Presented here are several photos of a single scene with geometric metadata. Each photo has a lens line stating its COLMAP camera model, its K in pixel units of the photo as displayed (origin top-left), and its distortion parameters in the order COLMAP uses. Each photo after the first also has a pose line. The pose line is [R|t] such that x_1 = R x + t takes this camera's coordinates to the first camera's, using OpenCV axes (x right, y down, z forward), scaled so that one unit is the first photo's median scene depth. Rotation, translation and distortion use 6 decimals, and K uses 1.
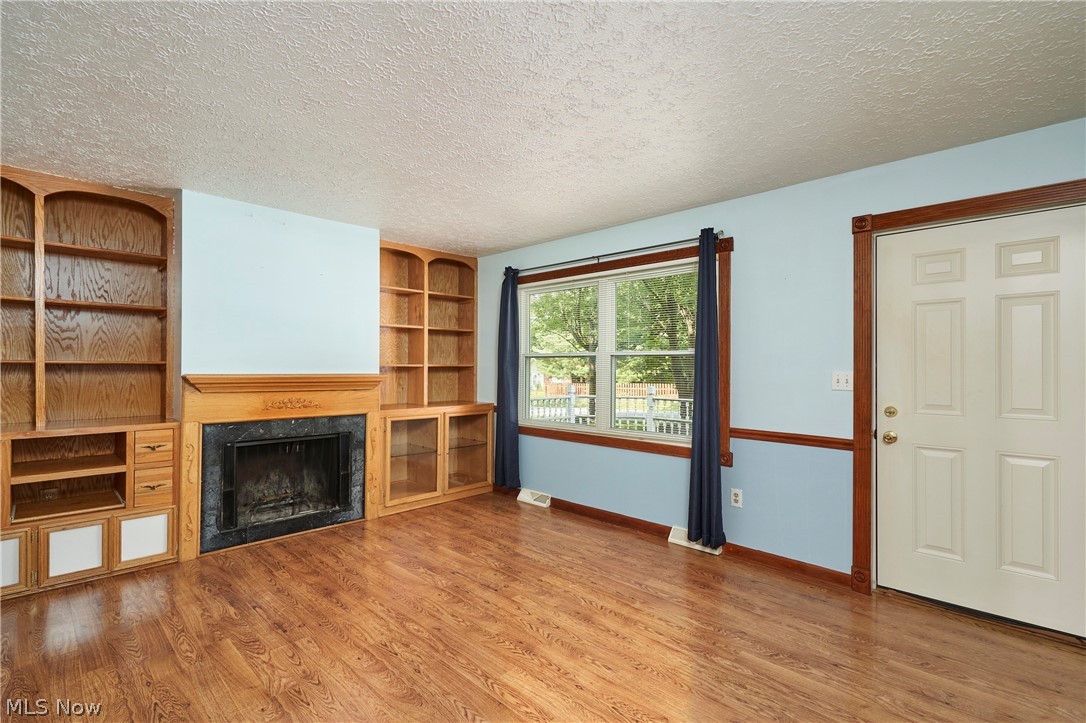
lens RADIAL K [[503.1, 0, 543.9], [0, 503.1, 365.7], [0, 0, 1]] dist [0.000815, 0.000301]
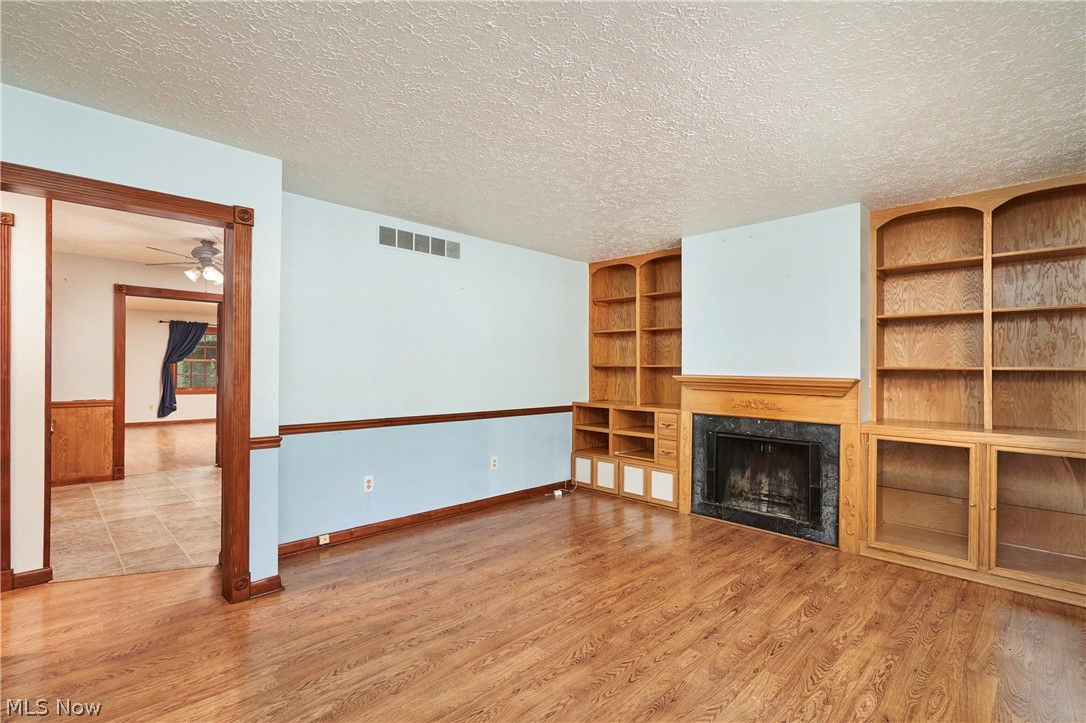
lens RADIAL K [[503.1, 0, 543.9], [0, 503.1, 365.7], [0, 0, 1]] dist [0.000815, 0.000301]
pose [[-0.013966, -0.010188, -0.999851, 0.575306], [-0.006964, 0.999925, -0.010092, 0.008238], [0.999878, 0.006822, -0.014036, 0.580233]]
